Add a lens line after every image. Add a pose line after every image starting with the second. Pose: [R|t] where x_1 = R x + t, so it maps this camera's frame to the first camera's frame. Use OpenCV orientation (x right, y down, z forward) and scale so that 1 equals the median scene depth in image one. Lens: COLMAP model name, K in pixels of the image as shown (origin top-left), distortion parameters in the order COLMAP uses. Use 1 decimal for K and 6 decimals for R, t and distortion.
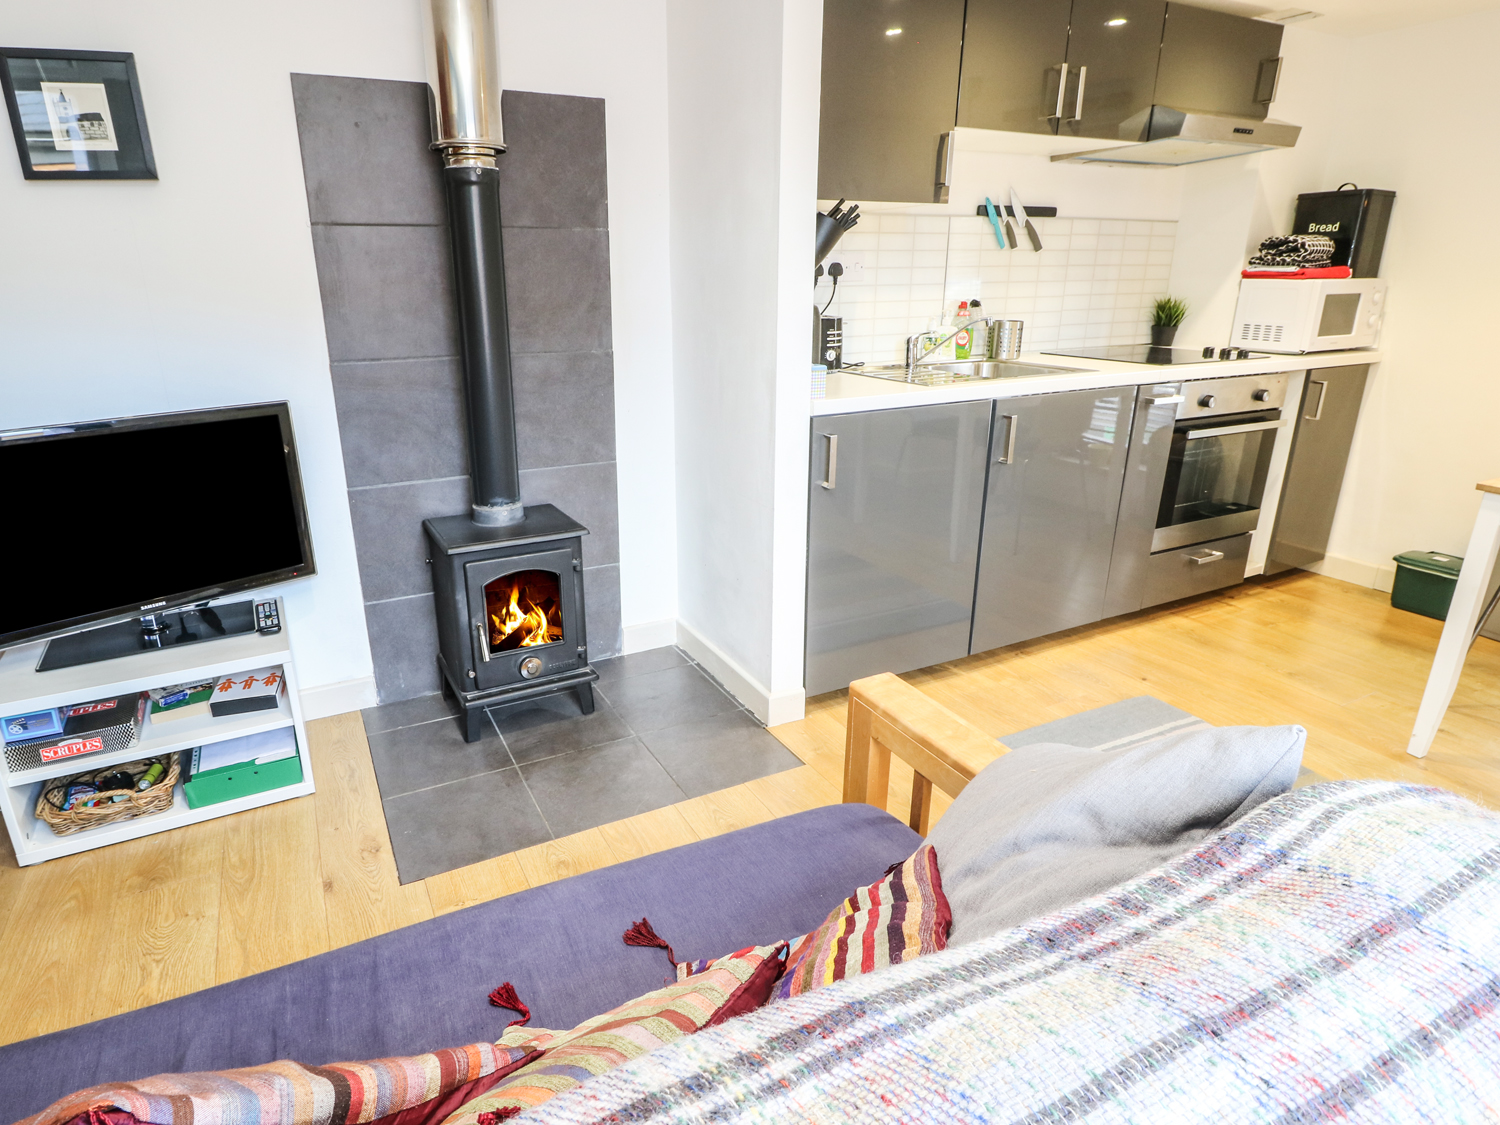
lens RADIAL K [[822.5, 0, 689.3], [0, 822.5, 557.8], [0, 0, 1]] dist [-0.006099, -0.008151]
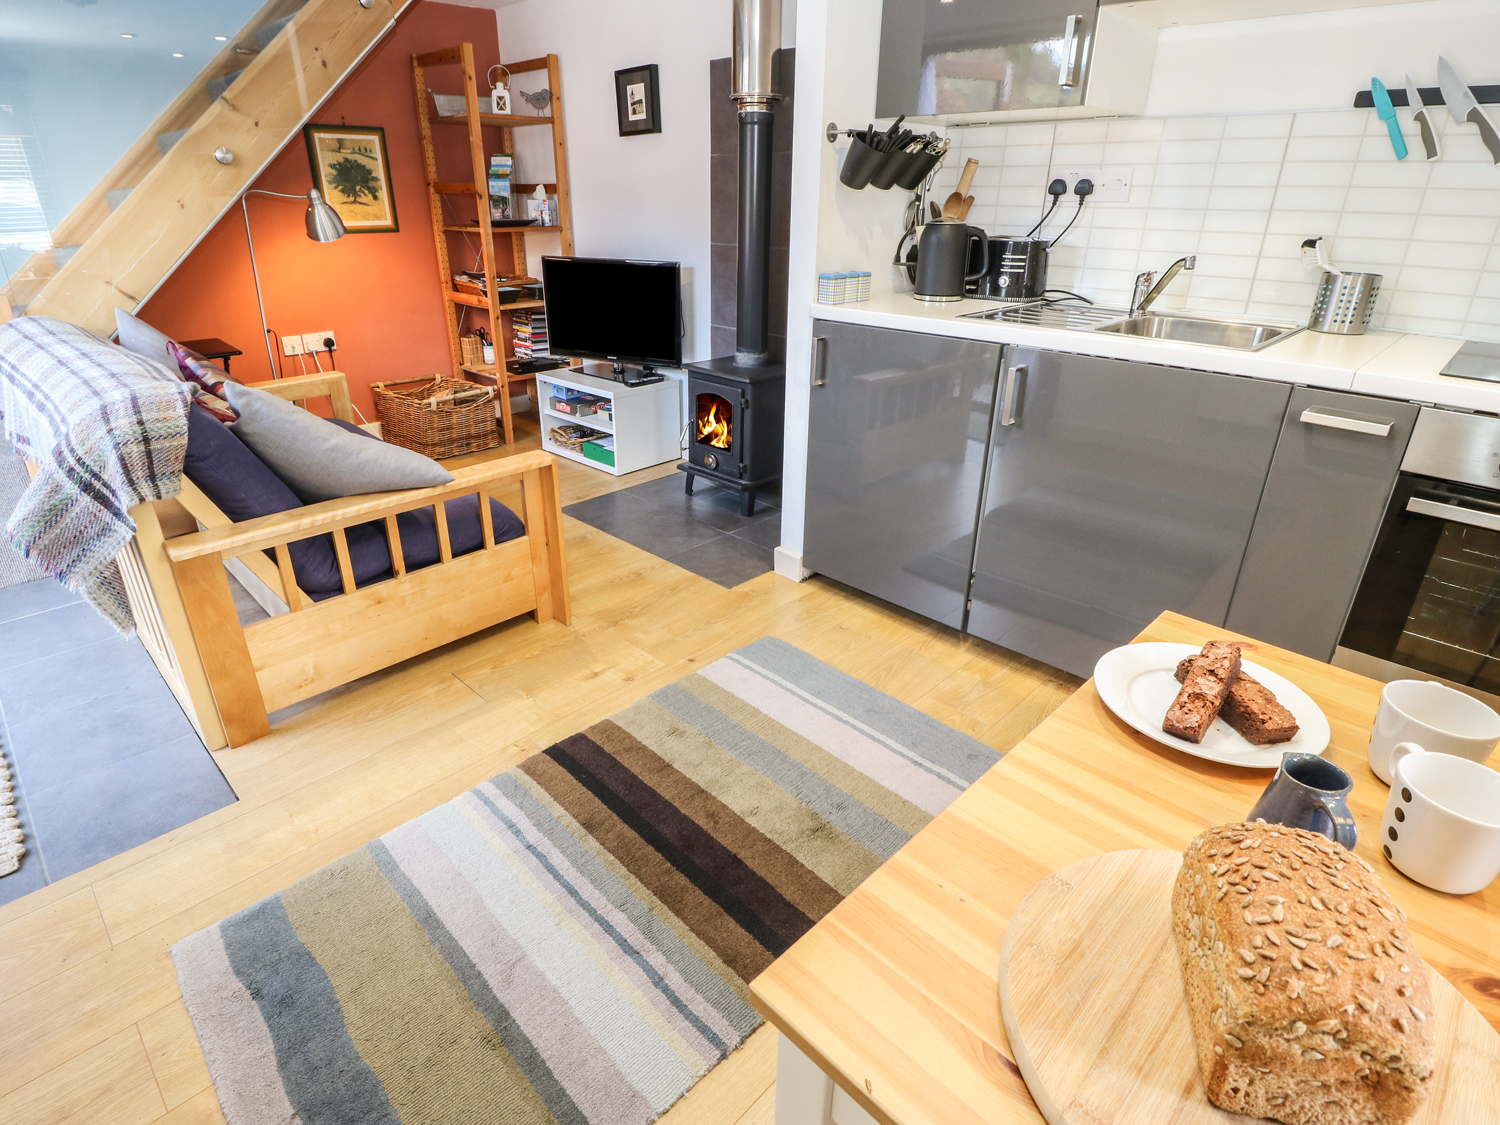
lens RADIAL K [[822.5, 0, 743.6], [0, 822.5, 553.4], [0, 0, 1]] dist [-0.006099, -0.008151]
pose [[0.329184, 0.394695, -0.857819, 1.157053], [-0.312297, 0.902835, 0.295565, -0.172470], [0.891128, 0.170599, 0.420461, 0.451546]]
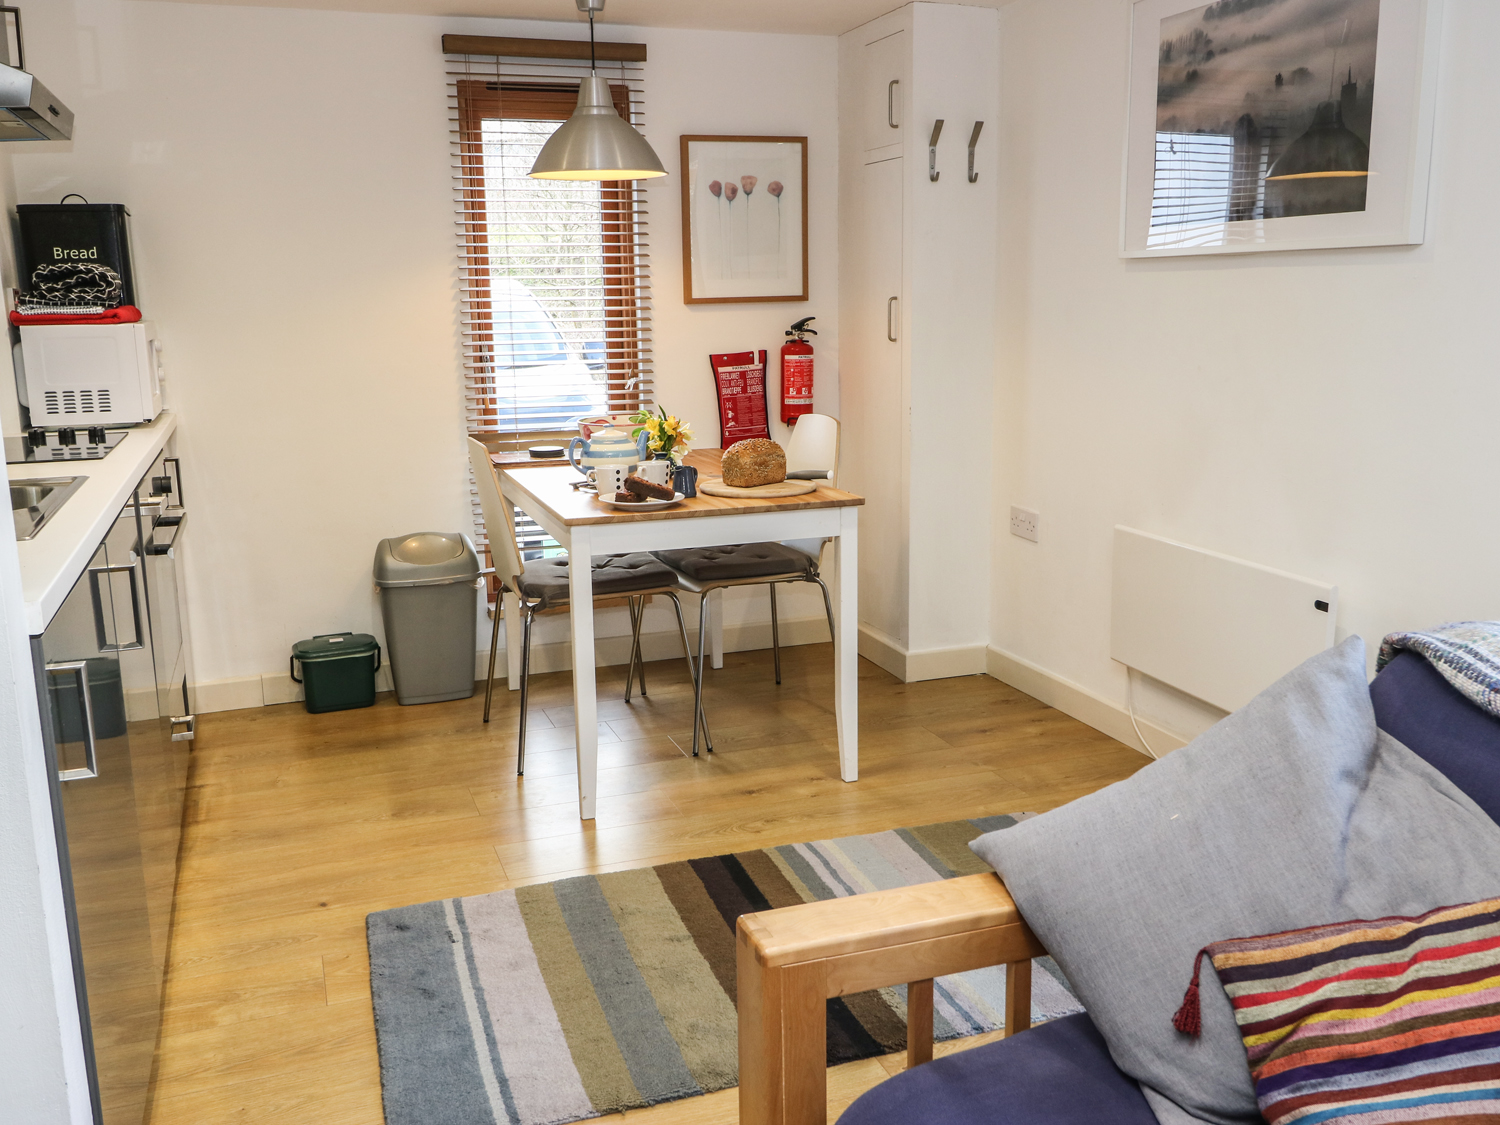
lens RADIAL K [[1312.3, 0, 734.9], [0, 1312.3, 568.7], [0, 0, 1]] dist [0.011155, -0.005242]
pose [[0.116951, -0.194248, 0.973956, -0.446096], [0.338504, 0.929759, 0.144787, -0.167264], [-0.933669, 0.312755, 0.174490, 0.480804]]
